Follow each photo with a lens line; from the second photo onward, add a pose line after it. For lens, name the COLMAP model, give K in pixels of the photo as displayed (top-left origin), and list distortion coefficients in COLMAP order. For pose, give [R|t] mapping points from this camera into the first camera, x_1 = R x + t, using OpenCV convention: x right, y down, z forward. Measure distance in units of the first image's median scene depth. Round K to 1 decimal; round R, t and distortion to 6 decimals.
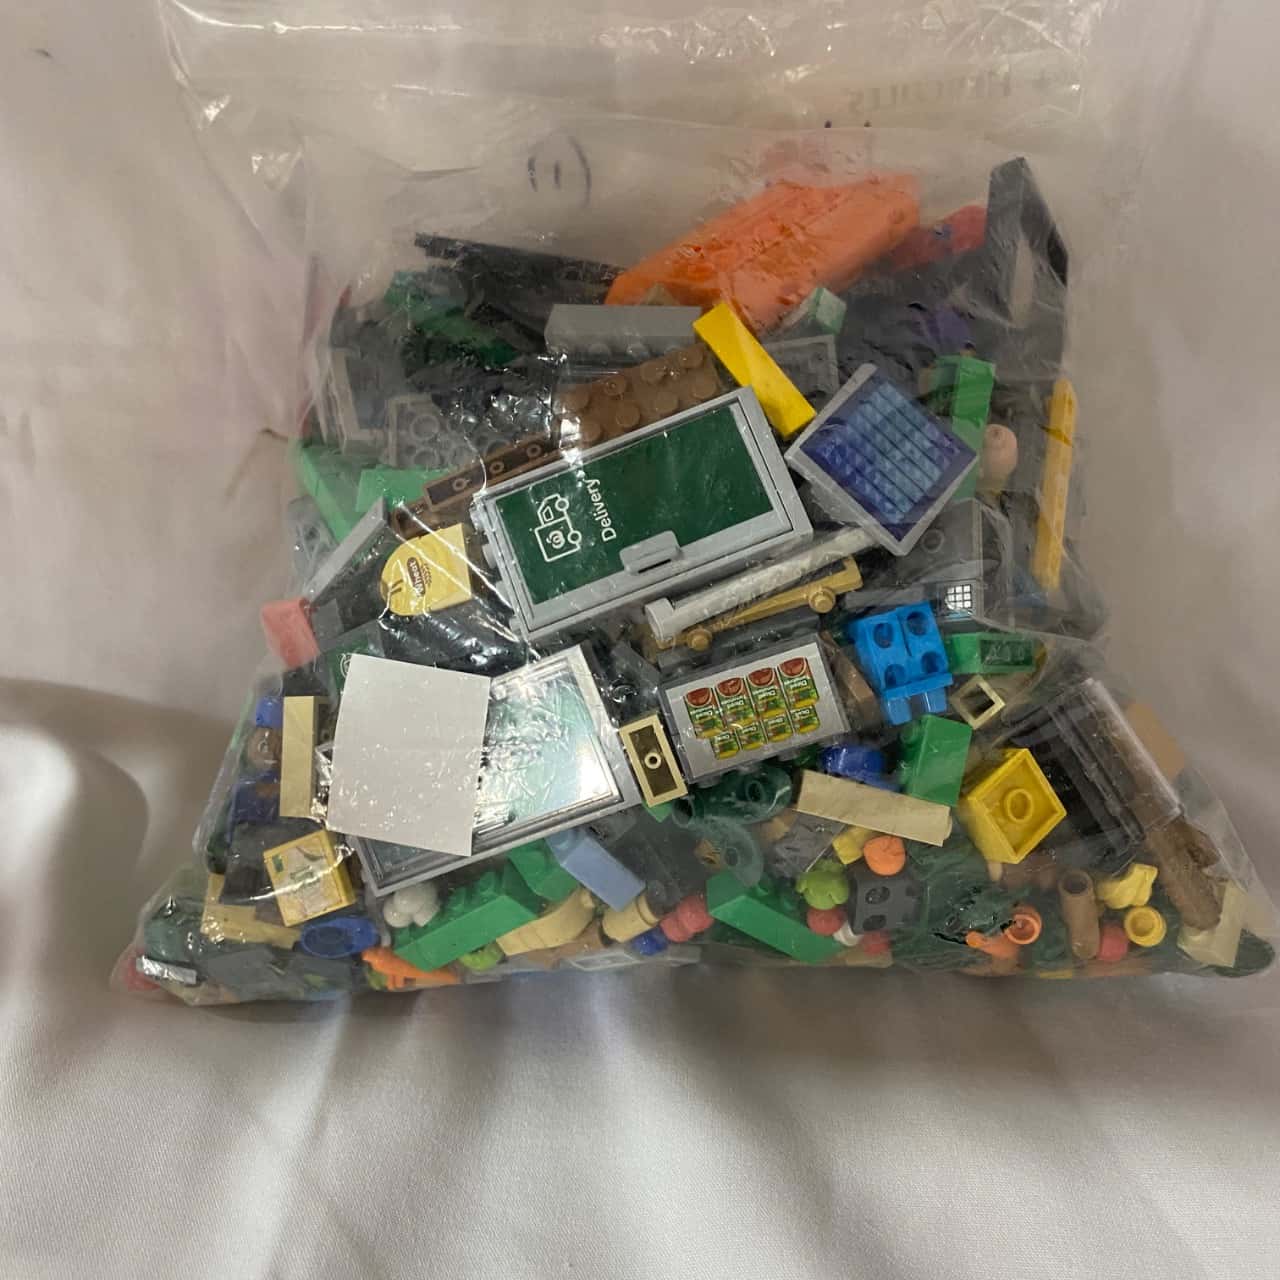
lens RADIAL K [[1286.8, 0, 640.0], [0, 1286.8, 640.0], [0, 0, 1]] dist [0.005105, -0.001809]
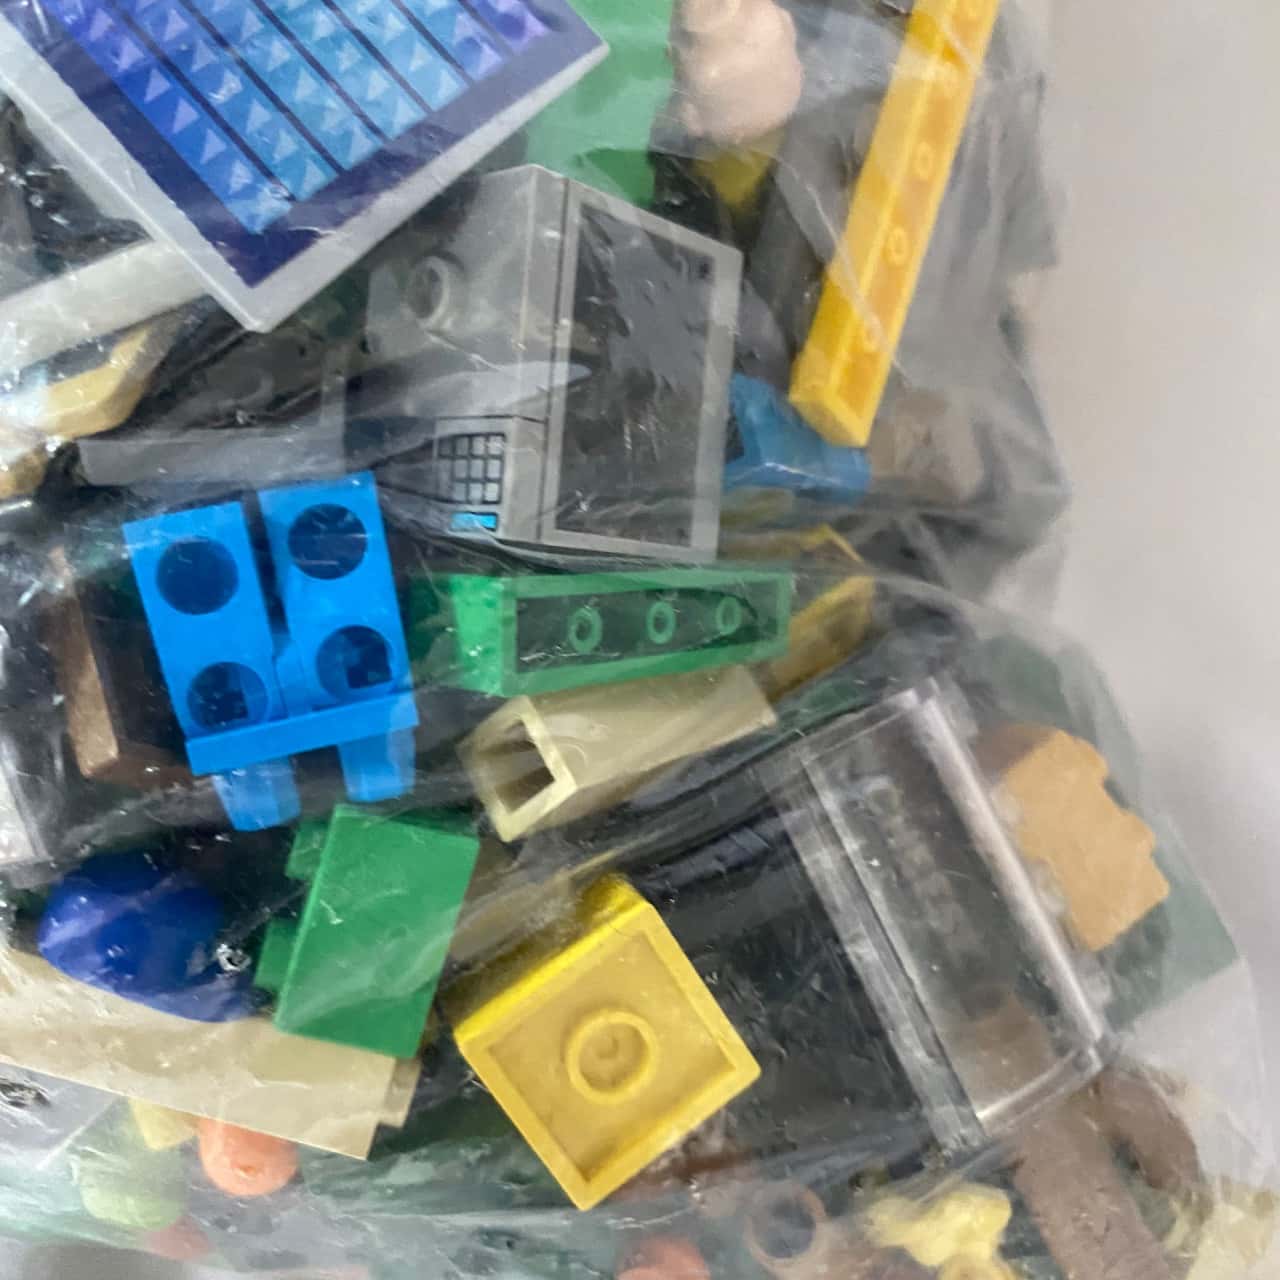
lens RADIAL K [[1327.5, 0, 640.0], [0, 1327.5, 640.0], [0, 0, 1]] dist [-0.001495, 0.002996]
pose [[0.992464, 0.074669, -0.097159, 0.220766], [-0.057535, 0.984016, 0.168528, -0.033401], [0.108190, -0.161668, 0.980897, 0.437442]]
